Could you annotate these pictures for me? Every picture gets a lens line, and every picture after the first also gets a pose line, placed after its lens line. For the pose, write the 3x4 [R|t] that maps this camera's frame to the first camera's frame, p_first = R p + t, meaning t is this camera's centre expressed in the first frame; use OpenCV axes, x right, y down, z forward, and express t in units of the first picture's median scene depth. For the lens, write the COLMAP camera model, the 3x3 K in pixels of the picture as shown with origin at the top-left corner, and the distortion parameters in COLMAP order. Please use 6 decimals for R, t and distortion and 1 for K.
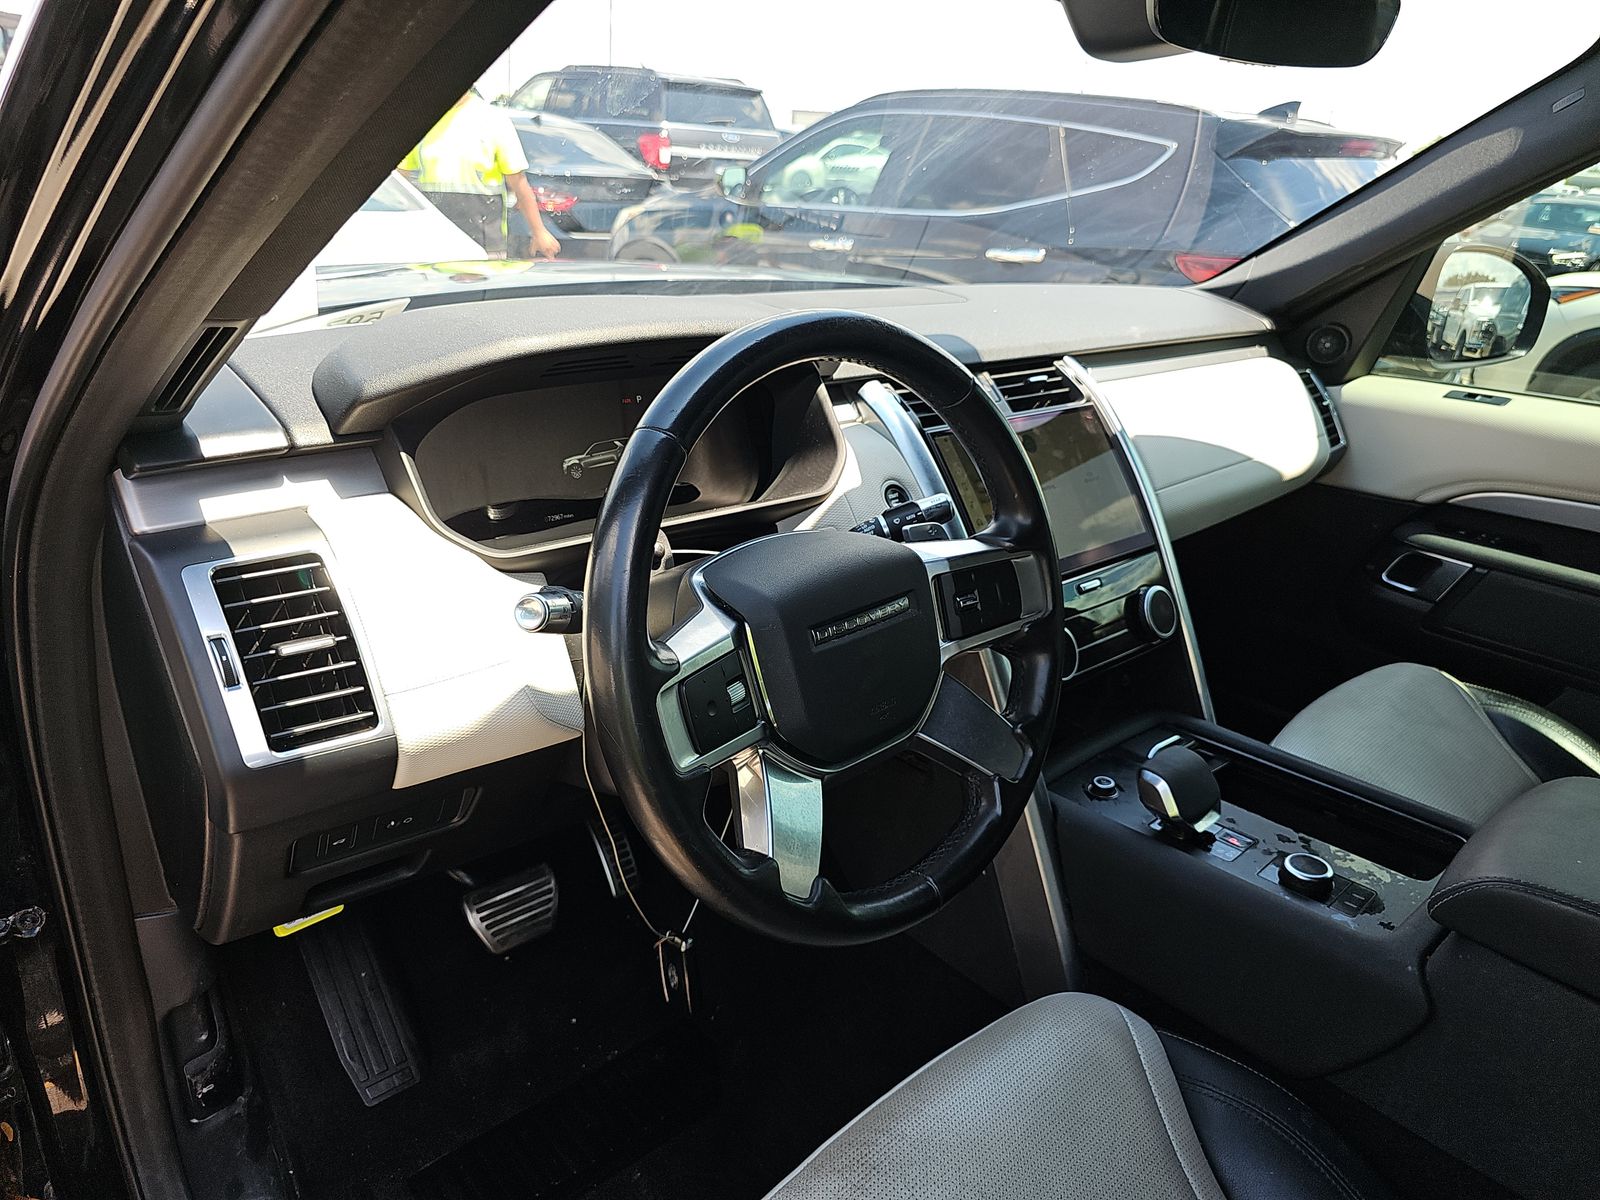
lens RADIAL K [[1085.3, 0, 791.7], [0, 1085.3, 580.4], [0, 0, 1]] dist [0.034260, -0.040299]
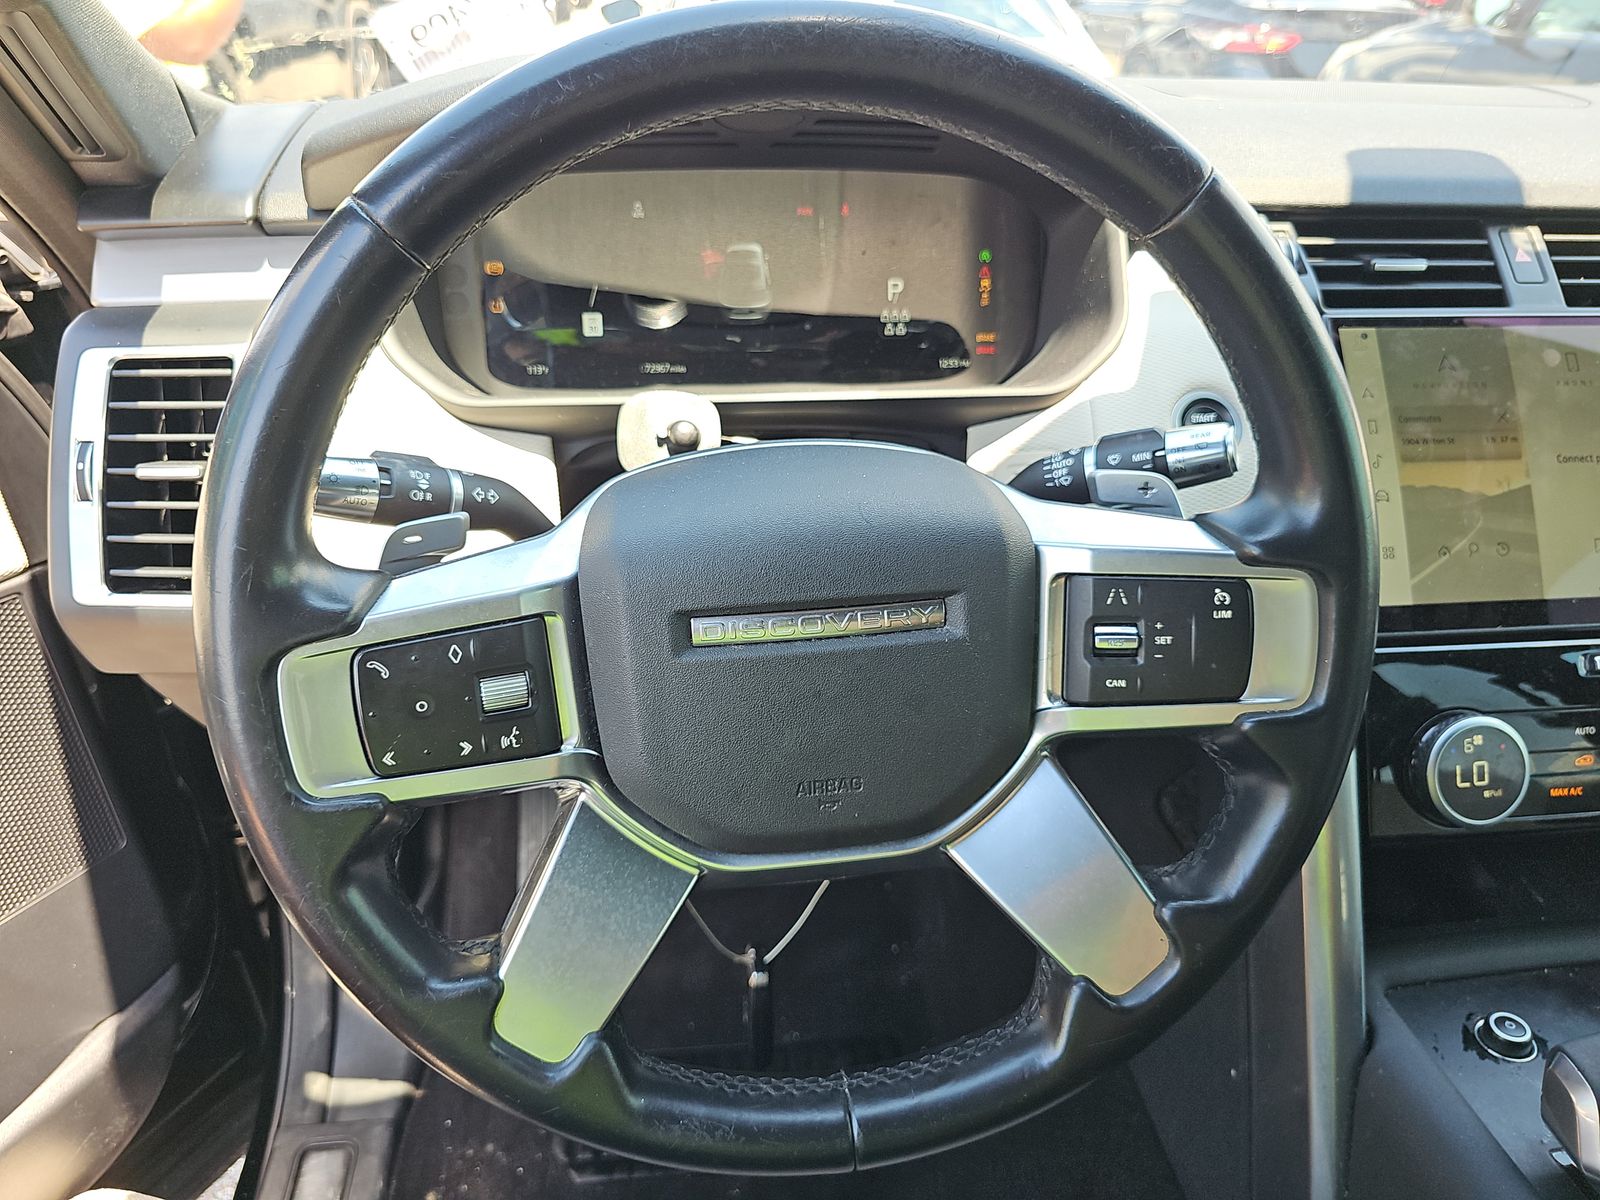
lens RADIAL K [[1092.4, 0, 800.0], [0, 1092.4, 600.0], [0, 0, 1]] dist [-0.001020, -0.027822]
pose [[0.811460, 0.250611, -0.527946, 0.267230], [-0.182336, 0.966859, 0.178708, -0.054171], [0.555236, -0.048751, 0.830263, 0.437728]]
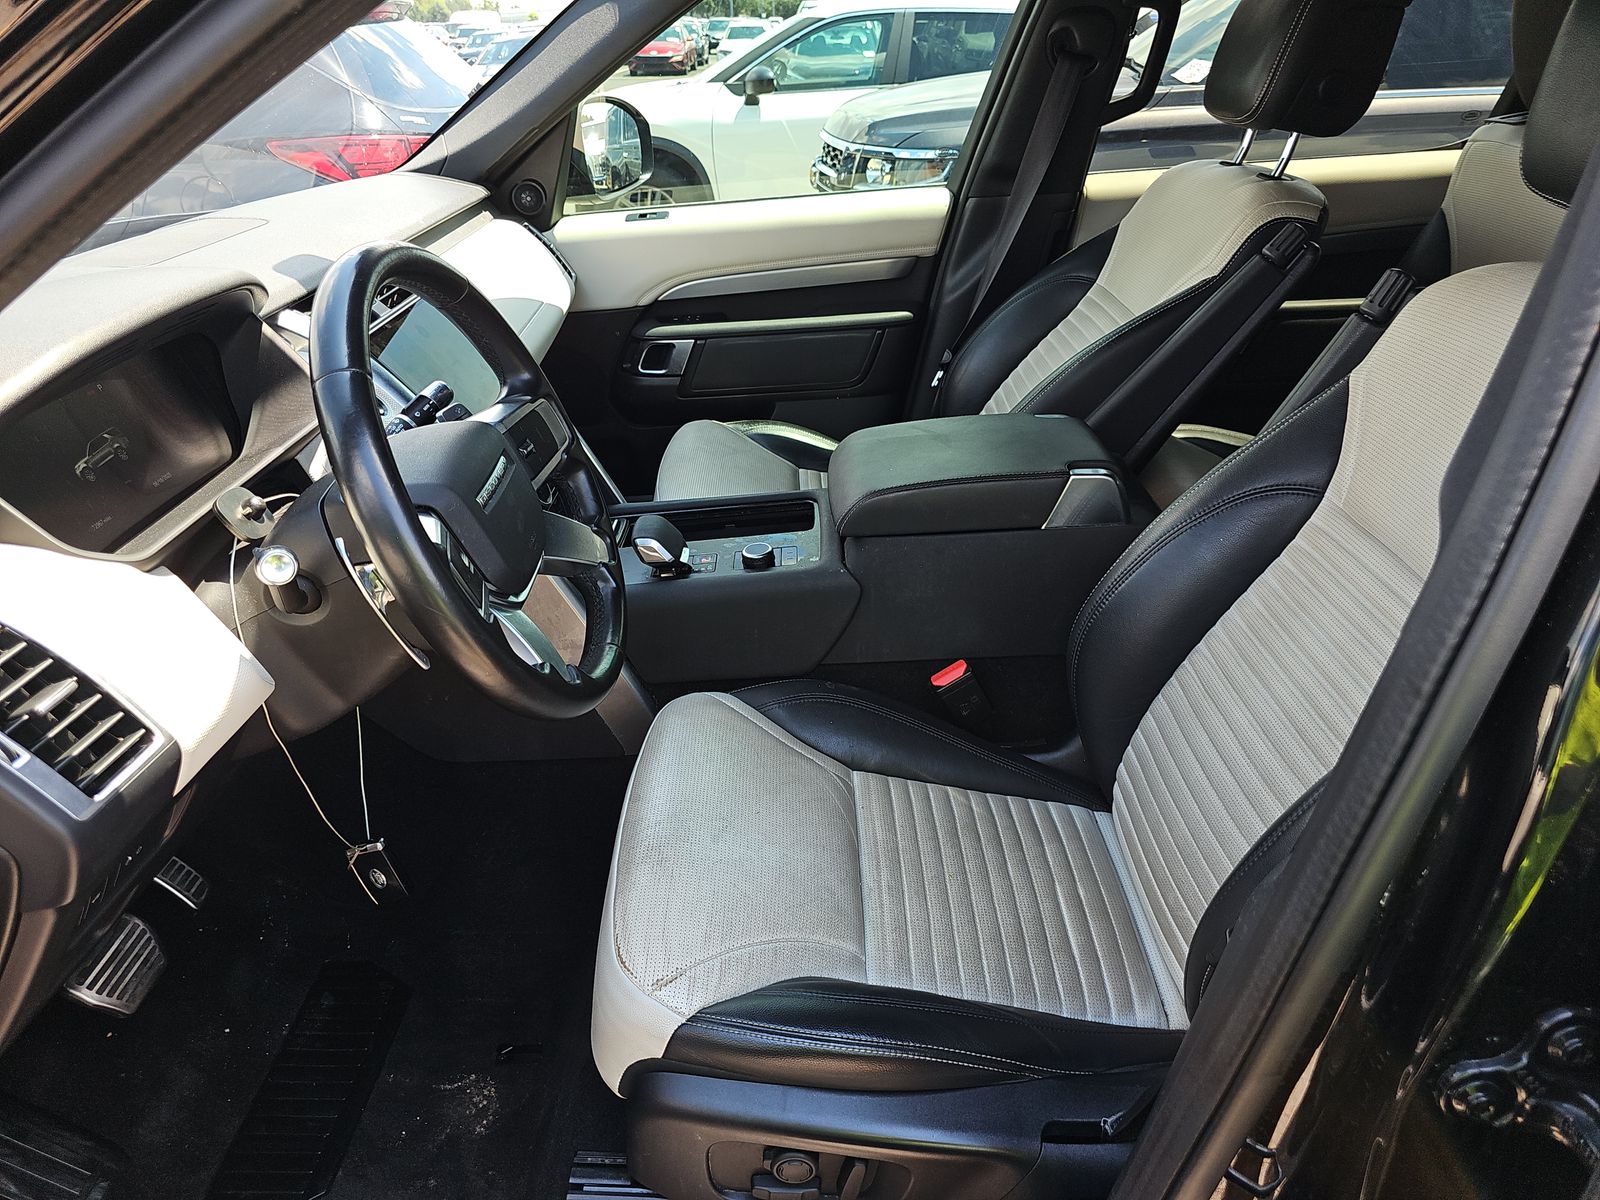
lens RADIAL K [[1085.3, 0, 791.7], [0, 1085.3, 580.4], [0, 0, 1]] dist [0.034260, -0.040299]
pose [[0.674433, -0.412693, 0.612229, -0.410914], [0.344541, 0.909296, 0.233394, -0.026581], [-0.653018, 0.053529, 0.755449, -0.134554]]
